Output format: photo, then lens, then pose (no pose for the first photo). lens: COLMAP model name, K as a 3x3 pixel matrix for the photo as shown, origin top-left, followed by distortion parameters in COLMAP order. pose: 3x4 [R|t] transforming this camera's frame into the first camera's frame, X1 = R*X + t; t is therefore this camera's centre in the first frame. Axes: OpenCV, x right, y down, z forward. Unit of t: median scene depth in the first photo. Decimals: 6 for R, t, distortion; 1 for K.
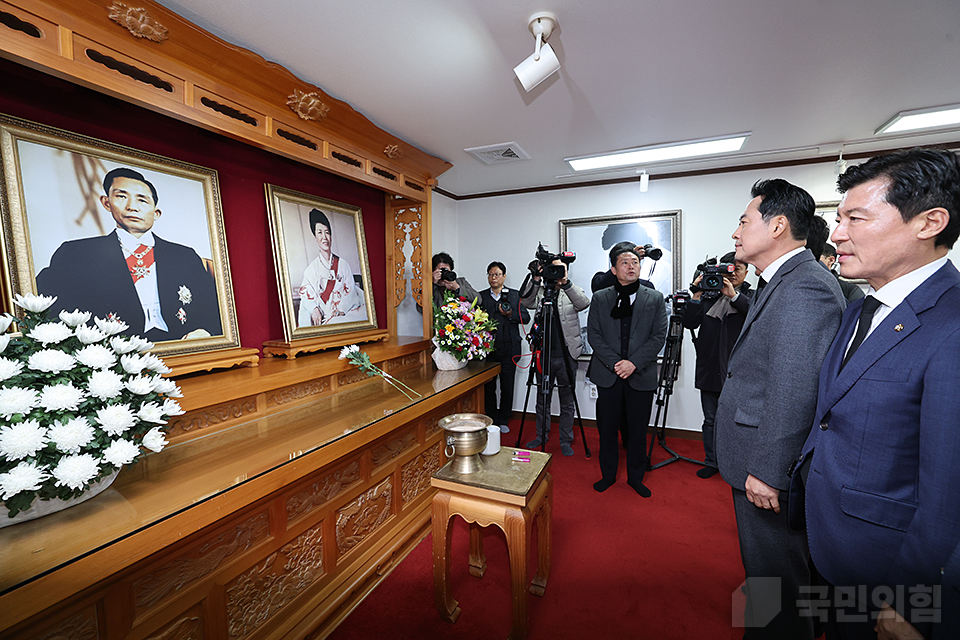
lens RADIAL K [[412.3, 0, 474.7], [0, 412.3, 316.6], [0, 0, 1]] dist [-0.024765, 0.008832]
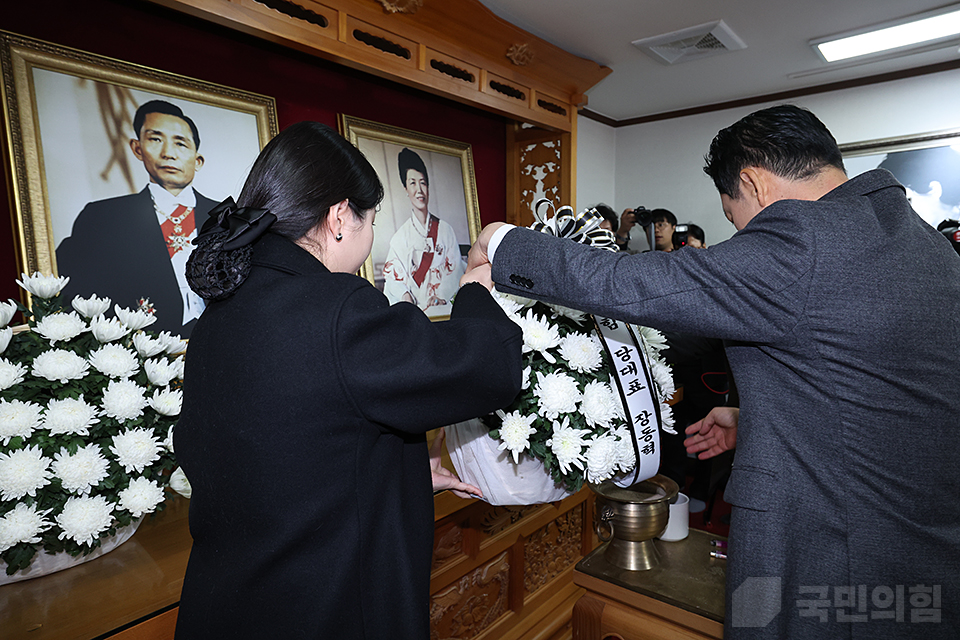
lens RADIAL K [[601.6, 0, 479.5], [0, 601.6, 320.1], [0, 0, 1]] dist [0.008479, 0.010573]
pose [[0.968615, 0.023896, -0.247414, -0.022526], [-0.017536, 0.999458, 0.027877, -0.009195], [0.247946, -0.022664, 0.968509, 0.072765]]
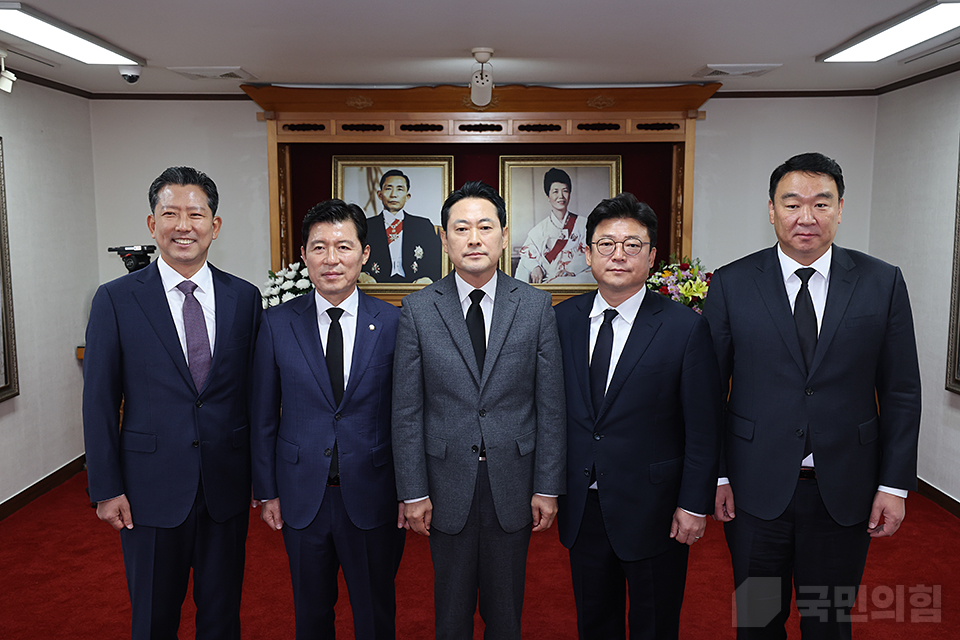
lens RADIAL K [[848.4, 0, 477.6], [0, 848.4, 329.7], [0, 0, 1]] dist [0.104883, -0.023789]
pose [[0.426431, 0.137381, -0.894026, 2.096876], [-0.063601, 0.990506, 0.121871, -0.161910], [0.902281, 0.004891, 0.431120, -0.104522]]
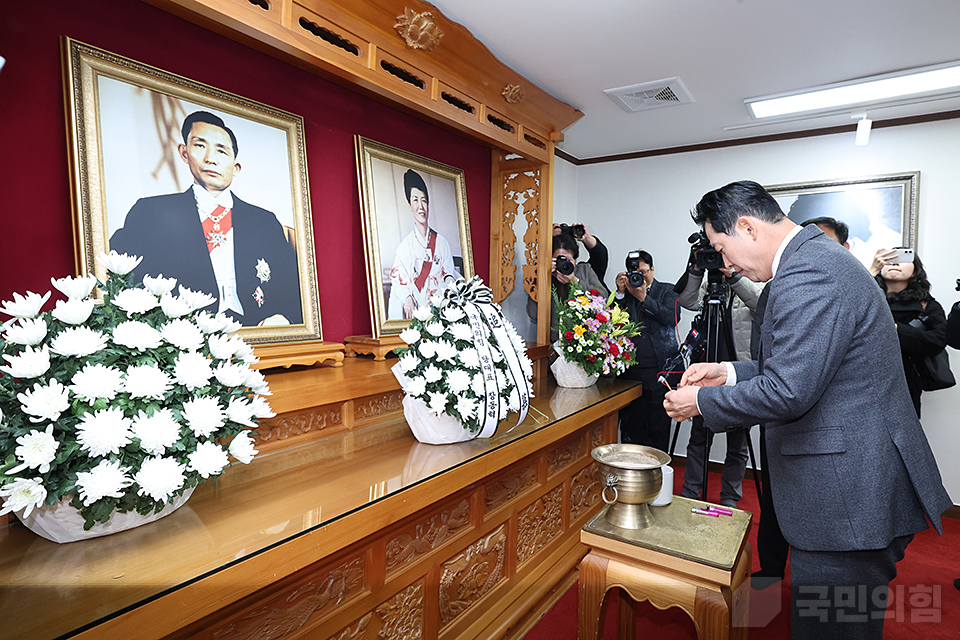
lens RADIAL K [[530.6, 0, 484.5], [0, 530.6, 315.5], [0, 0, 1]] dist [-0.010240, -0.002819]
pose [[0.987003, 0.032871, -0.157306, -0.121068], [-0.035827, 0.999230, -0.015994, 0.035200], [0.156659, 0.021422, 0.987420, 0.052117]]
